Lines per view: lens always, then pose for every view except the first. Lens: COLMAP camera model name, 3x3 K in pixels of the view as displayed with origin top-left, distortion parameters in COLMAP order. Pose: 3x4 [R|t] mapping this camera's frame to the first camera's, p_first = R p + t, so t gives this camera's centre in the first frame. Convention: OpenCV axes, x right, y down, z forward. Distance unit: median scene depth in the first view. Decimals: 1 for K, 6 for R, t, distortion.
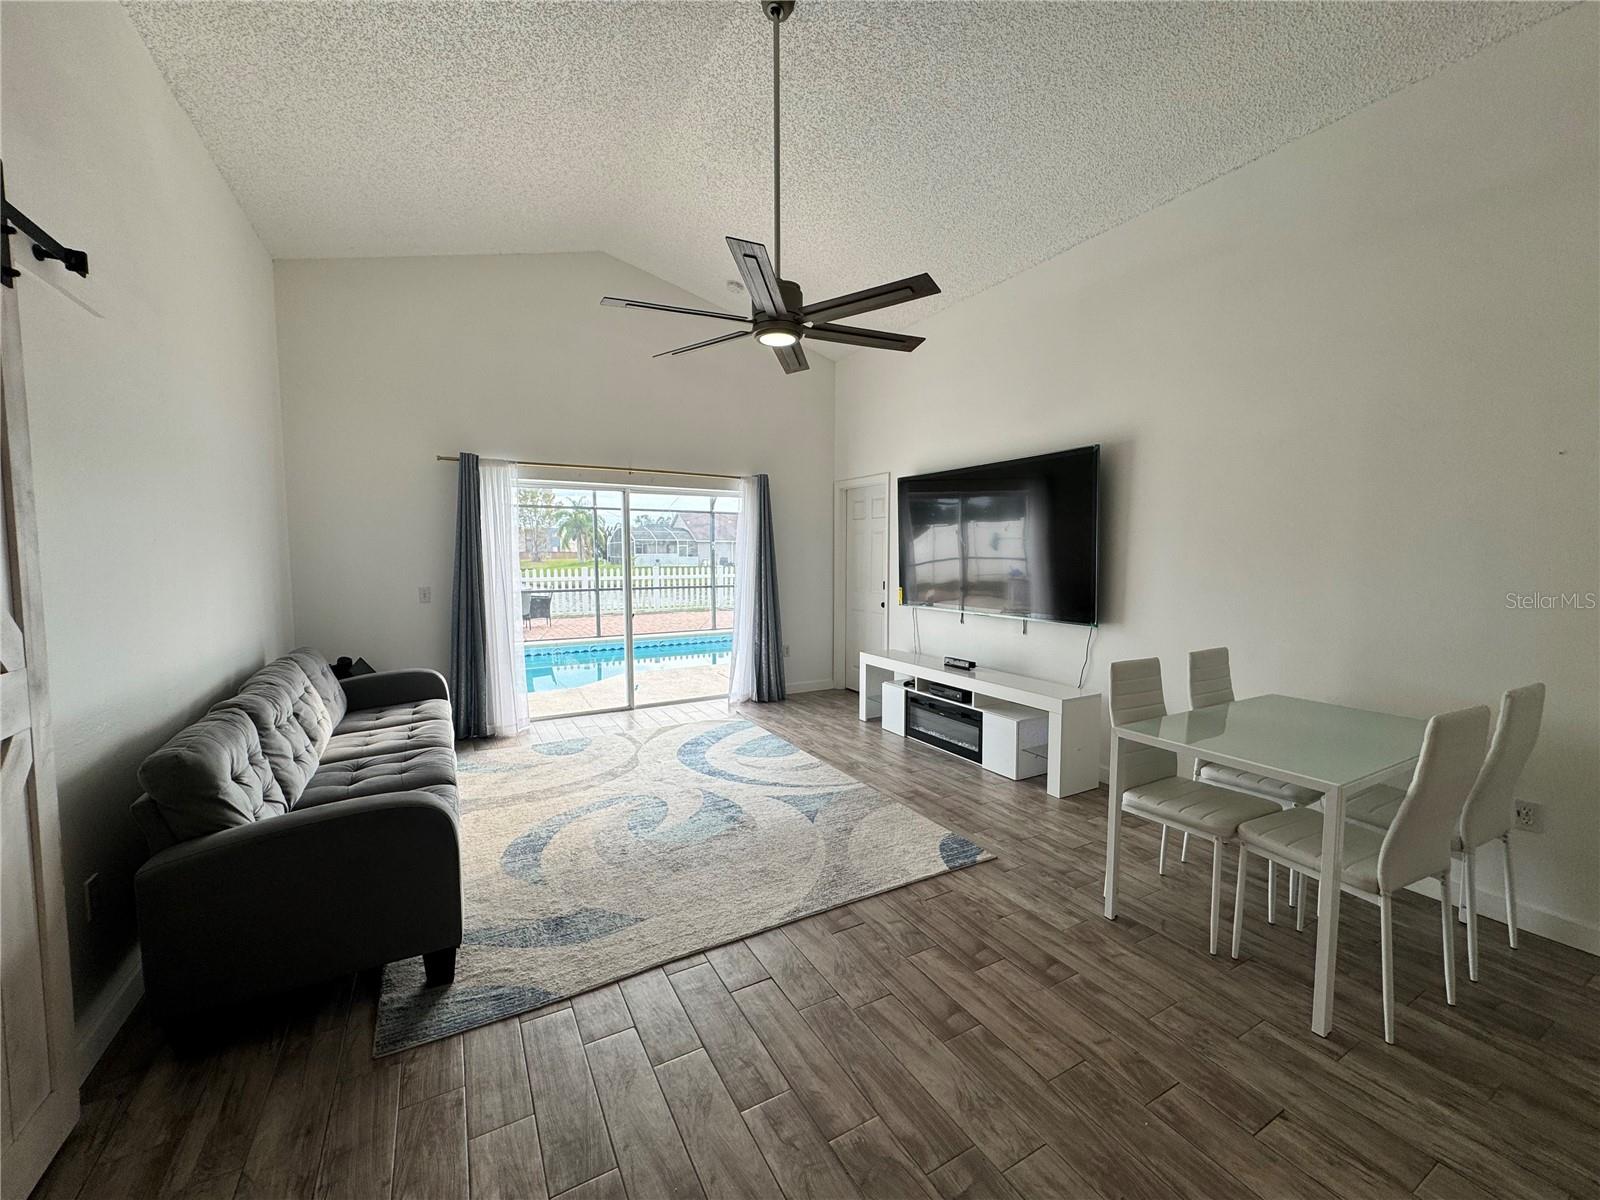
lens RADIAL K [[636.5, 0, 797.7], [0, 636.5, 597.6], [0, 0, 1]] dist [-0.000679, 0.000070]
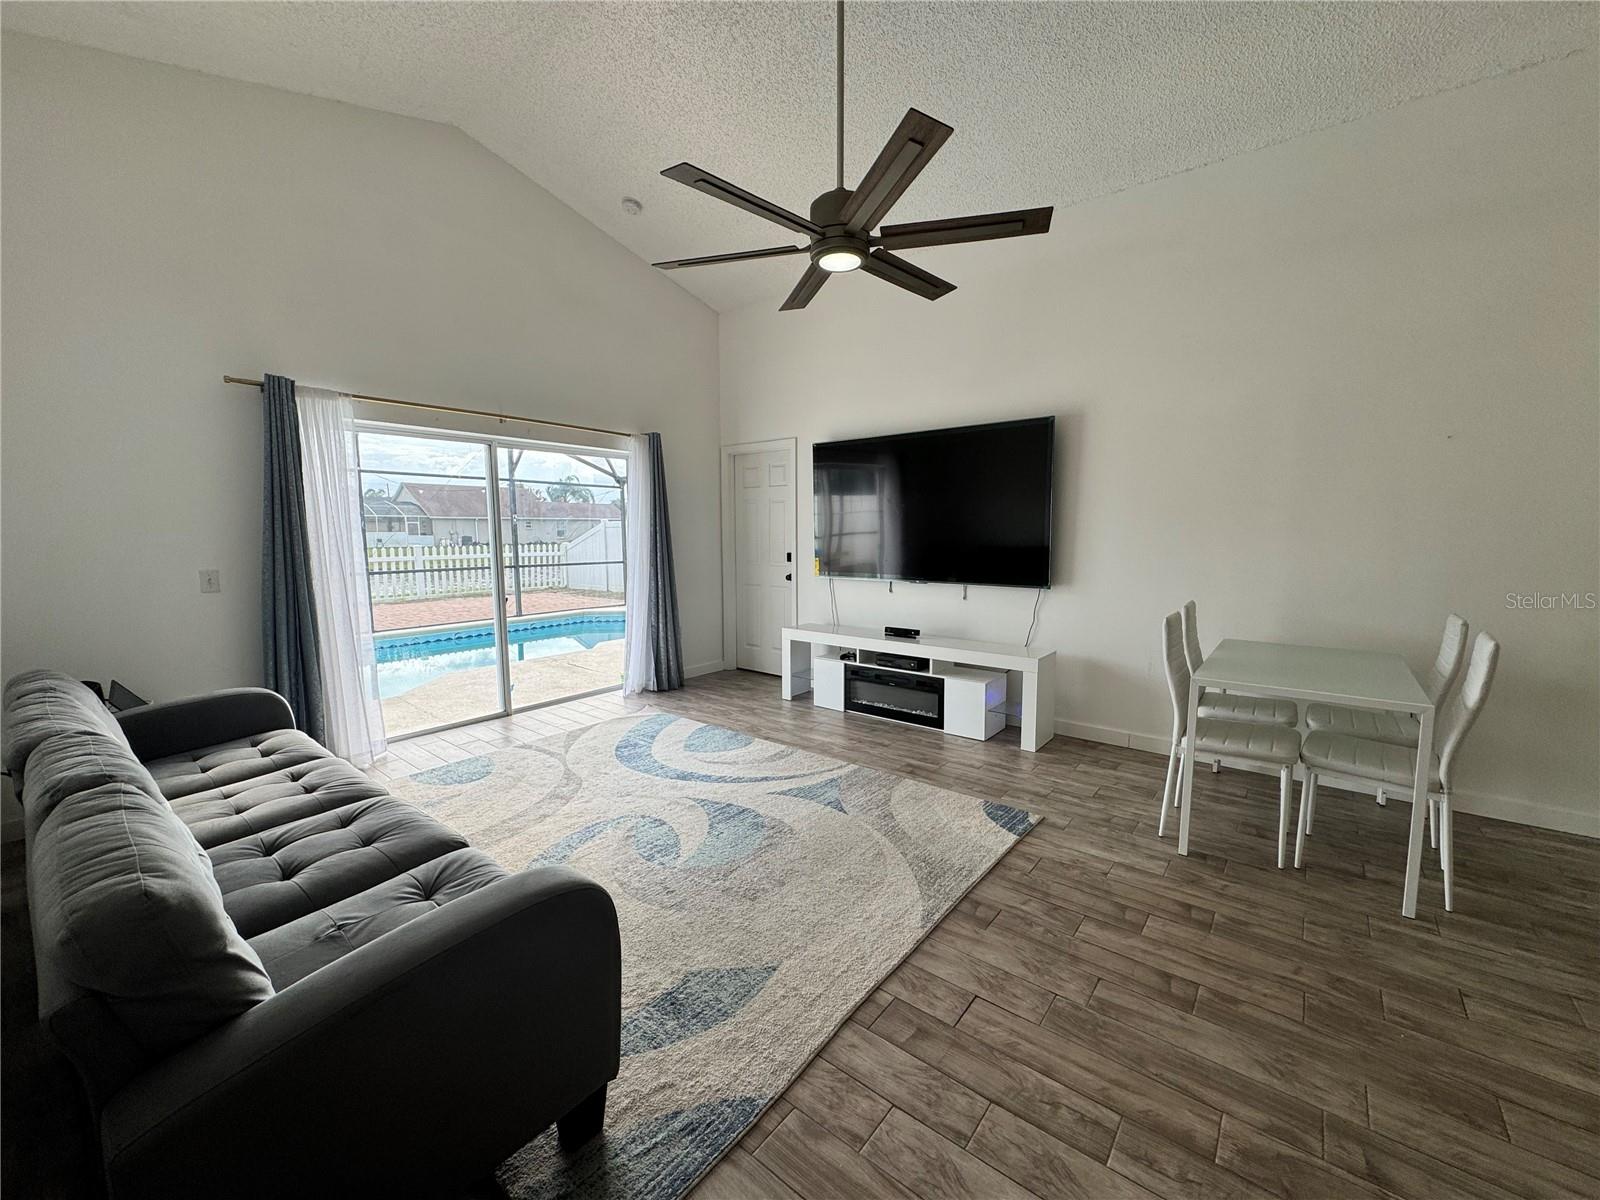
lens RADIAL K [[636.5, 0, 800.3], [0, 636.5, 598.6], [0, 0, 1]] dist [-0.000679, 0.000070]
pose [[0.928328, -0.042710, 0.369301, -0.287829], [0.029400, 0.998702, 0.041596, 0.004986], [-0.370598, -0.027758, 0.928379, 0.150643]]
